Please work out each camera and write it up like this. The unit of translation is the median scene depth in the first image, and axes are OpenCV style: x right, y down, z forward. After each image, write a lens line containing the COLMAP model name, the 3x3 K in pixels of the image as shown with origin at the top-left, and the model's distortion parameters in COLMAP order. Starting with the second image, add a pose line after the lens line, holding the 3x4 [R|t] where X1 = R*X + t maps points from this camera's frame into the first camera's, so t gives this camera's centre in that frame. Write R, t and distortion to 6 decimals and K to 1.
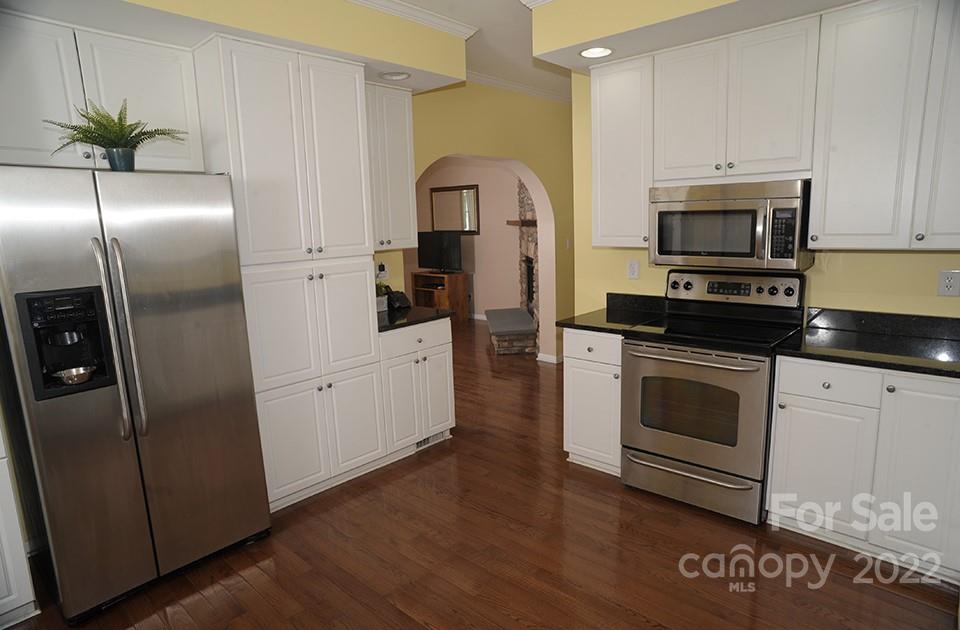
lens RADIAL K [[545.4, 0, 485.6], [0, 545.4, 319.5], [0, 0, 1]] dist [-0.097403, 0.068306]
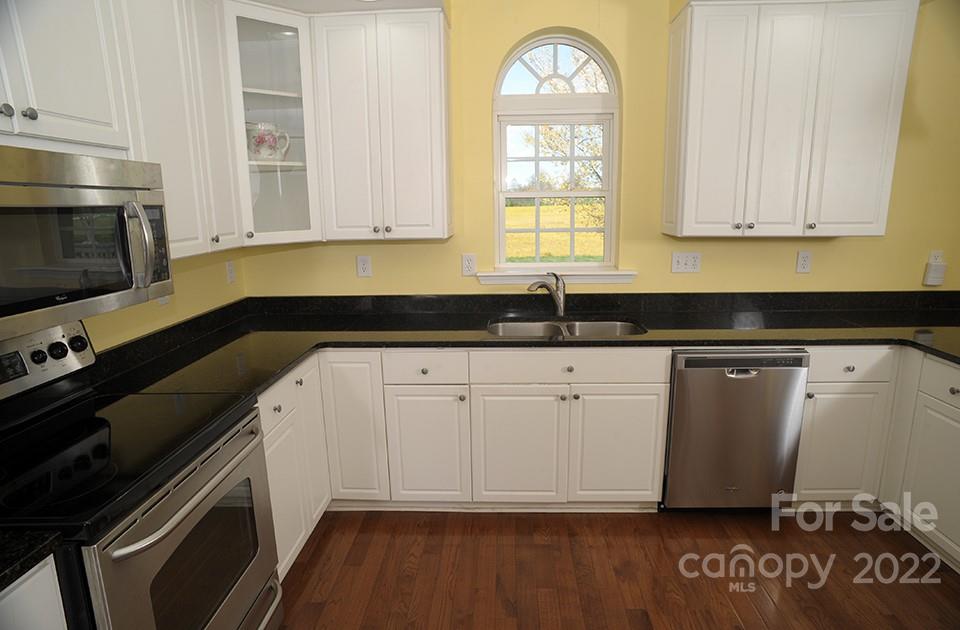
lens RADIAL K [[545.4, 0, 485.6], [0, 545.4, 319.5], [0, 0, 1]] dist [-0.097403, 0.068306]
pose [[-0.641011, -0.125254, 0.757243, -0.177629], [0.171031, 0.938478, 0.300011, -0.174539], [-0.748234, 0.321822, -0.580152, 0.962361]]
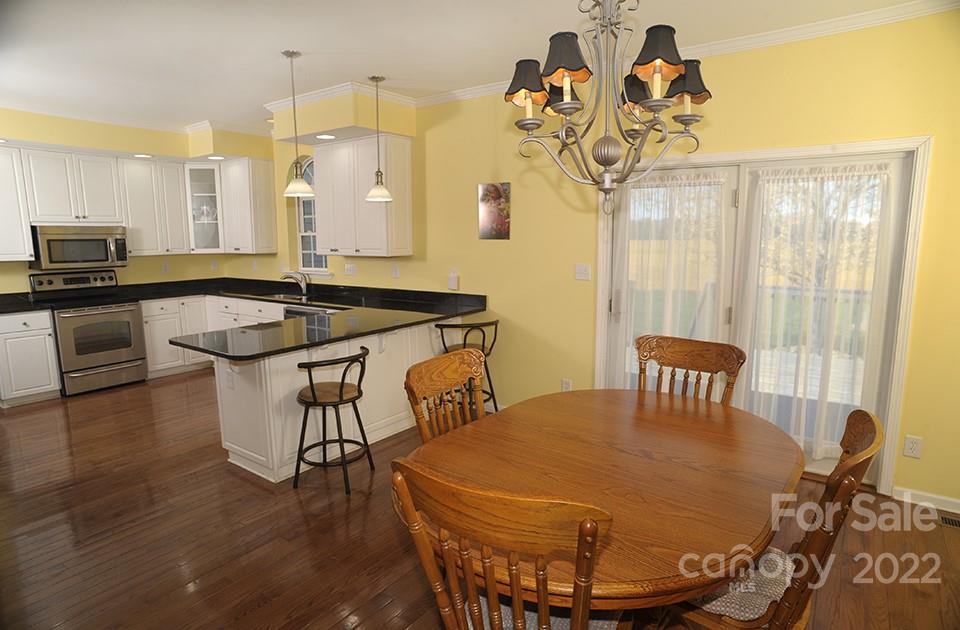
lens RADIAL K [[545.4, 0, 485.6], [0, 545.4, 319.5], [0, 0, 1]] dist [-0.097403, 0.068306]
pose [[-0.116062, -0.122286, 0.985686, -1.615265], [0.187712, 0.971808, 0.142666, 0.082806], [-0.975343, 0.201584, -0.089835, -0.210923]]
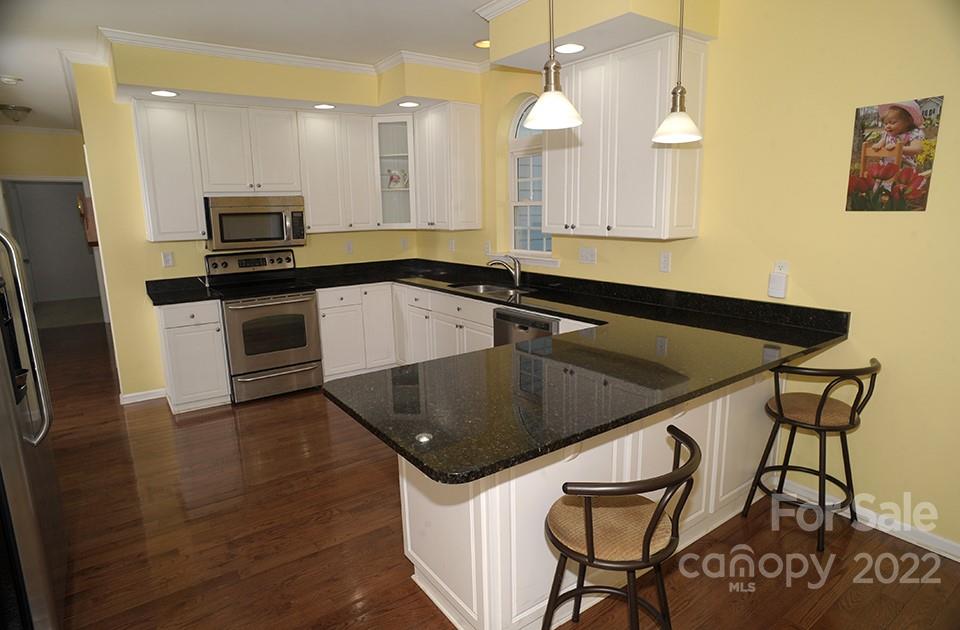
lens RADIAL K [[545.4, 0, 485.6], [0, 545.4, 319.5], [0, 0, 1]] dist [-0.097403, 0.068306]
pose [[0.206603, -0.167550, 0.963972, -0.990903], [0.186938, 0.973839, 0.129200, 0.030305], [-0.960401, 0.153510, 0.232520, 0.003751]]
